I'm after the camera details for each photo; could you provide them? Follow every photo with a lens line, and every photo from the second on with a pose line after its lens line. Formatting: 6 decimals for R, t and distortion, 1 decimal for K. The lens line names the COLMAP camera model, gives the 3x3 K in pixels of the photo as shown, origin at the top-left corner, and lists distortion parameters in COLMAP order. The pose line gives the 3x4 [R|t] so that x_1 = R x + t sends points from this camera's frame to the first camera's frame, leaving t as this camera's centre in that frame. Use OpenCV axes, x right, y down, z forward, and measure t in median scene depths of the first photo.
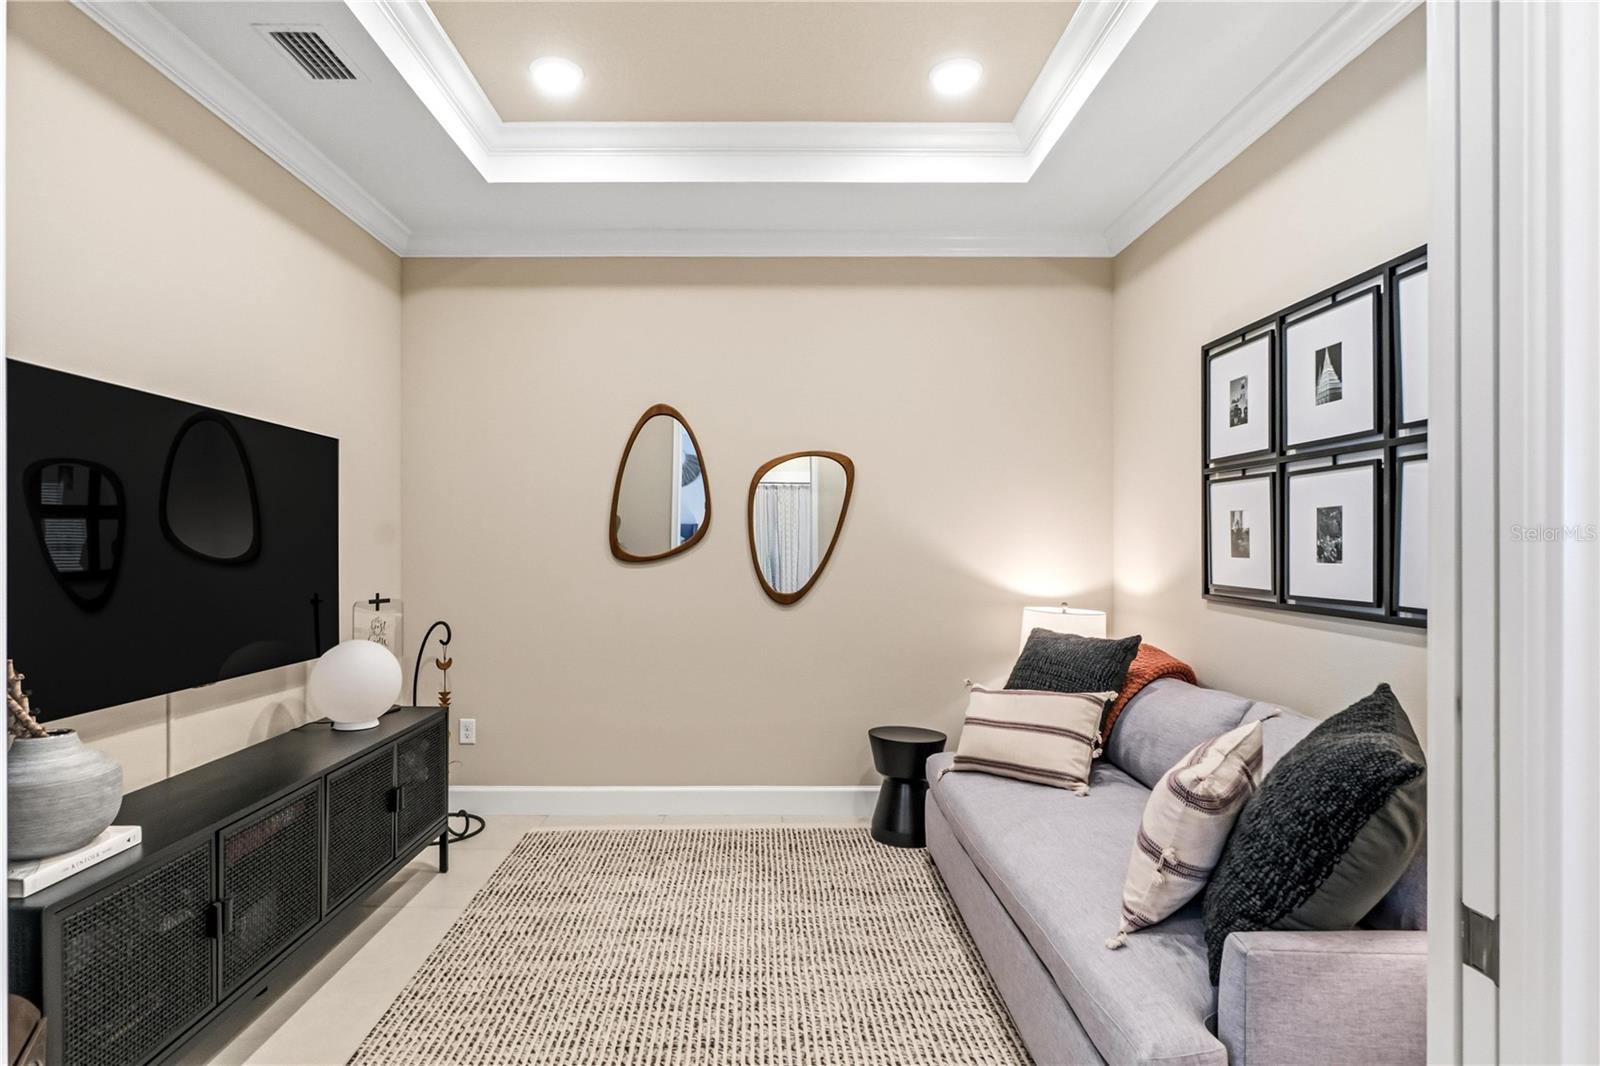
lens RADIAL K [[850.0, 0, 800.0], [0, 850.0, 533.0], [0, 0, 1]] dist [-0.000281, -0.000180]
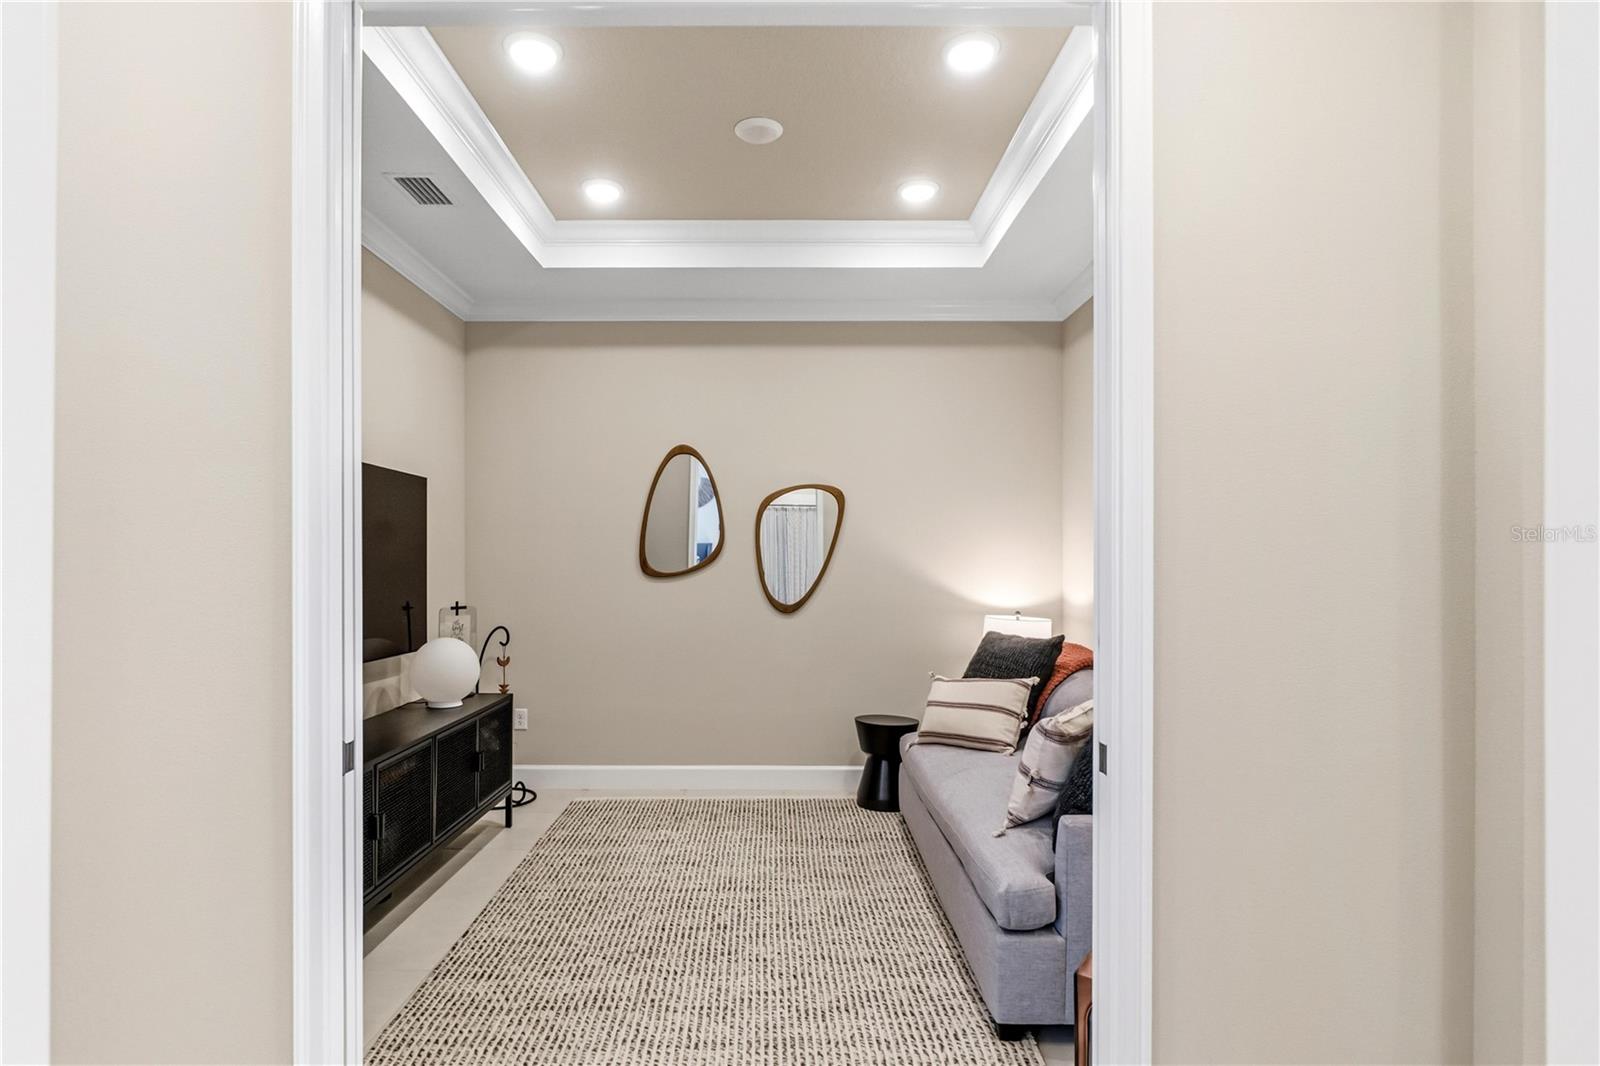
lens RADIAL K [[865.1, 0, 796.2], [0, 865.1, 555.2], [0, 0, 1]] dist [0.002389, -0.000158]
pose [[0.999772, 0.000955, -0.021323, 0.030013], [-0.000859, 0.999990, 0.004495, -0.003298], [0.021327, -0.004475, 0.999763, -0.291314]]
